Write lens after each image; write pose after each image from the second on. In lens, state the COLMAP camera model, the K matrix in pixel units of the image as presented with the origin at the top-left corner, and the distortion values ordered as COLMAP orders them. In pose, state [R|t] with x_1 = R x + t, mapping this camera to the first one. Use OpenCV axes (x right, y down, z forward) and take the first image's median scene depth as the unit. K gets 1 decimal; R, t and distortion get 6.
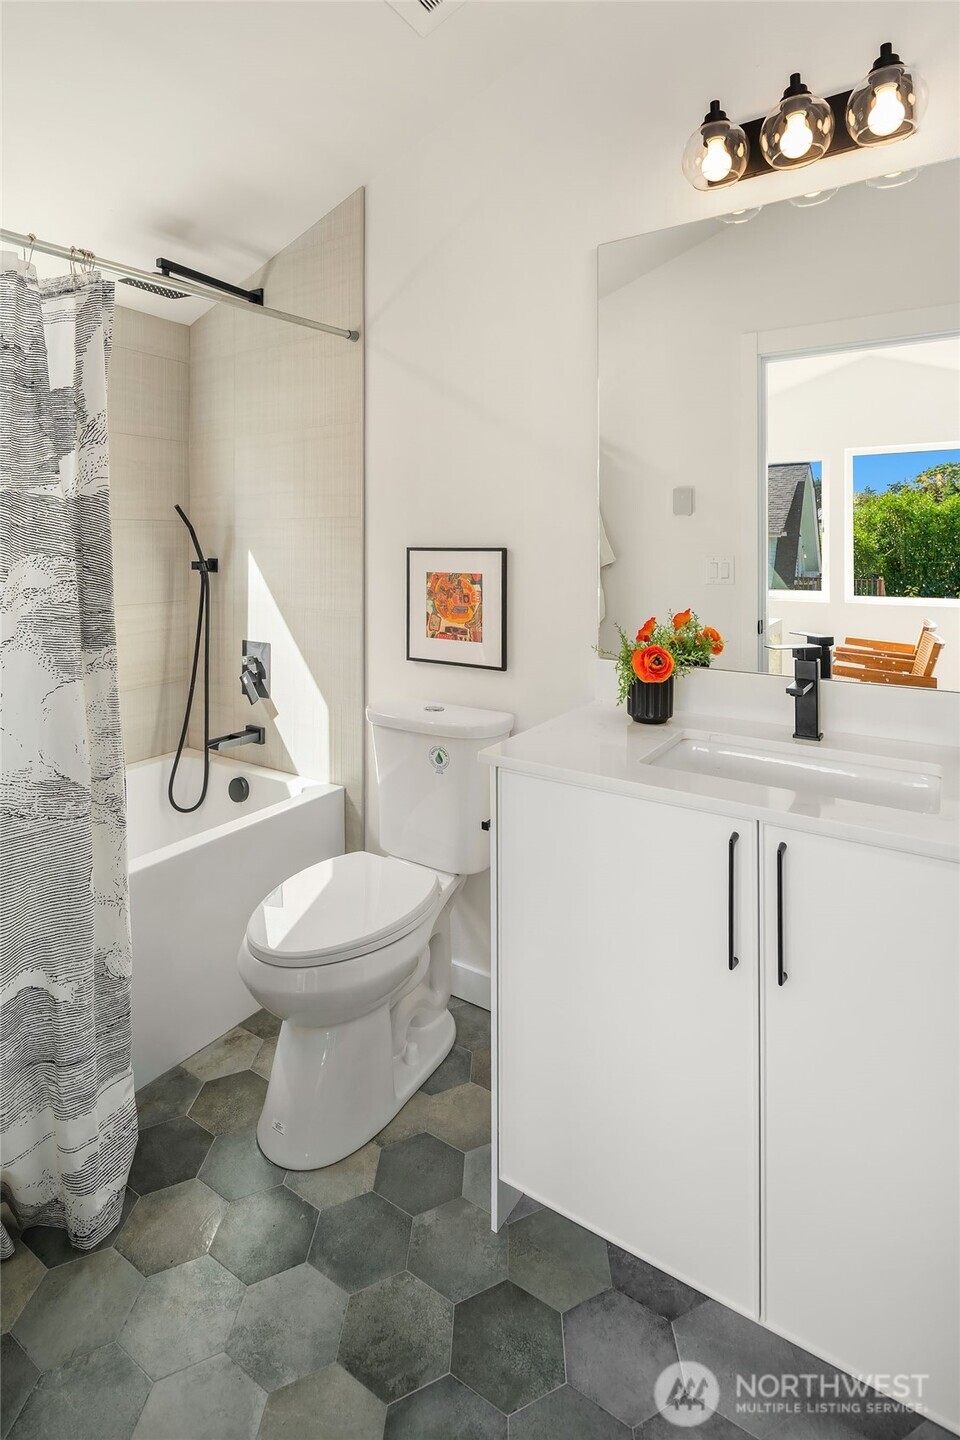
lens RADIAL K [[709.8, 0, 480.0], [0, 709.8, 720.0], [0, 0, 1]] dist [0.000176, -0.000932]
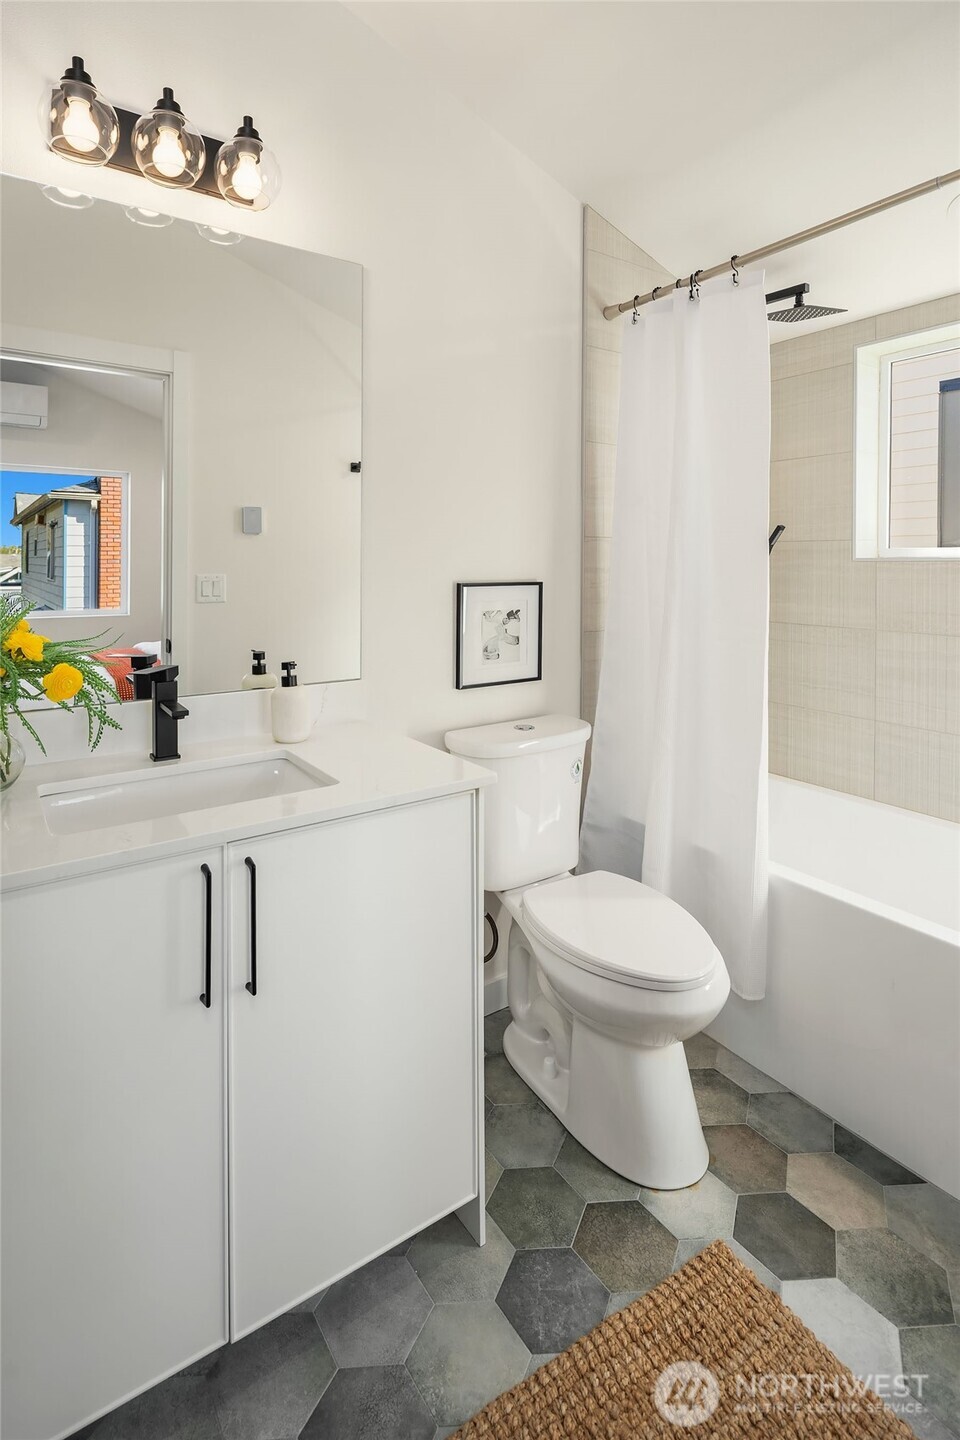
lens RADIAL K [[707.8, 0, 480.0], [0, 707.8, 720.0], [0, 0, 1]] dist [0.020530, 0.000297]
pose [[0.376788, -0.203625, 0.903641, -0.455558], [0.221790, 0.966995, 0.125422, -0.092677], [-0.899355, 0.153161, 0.409514, 0.323673]]
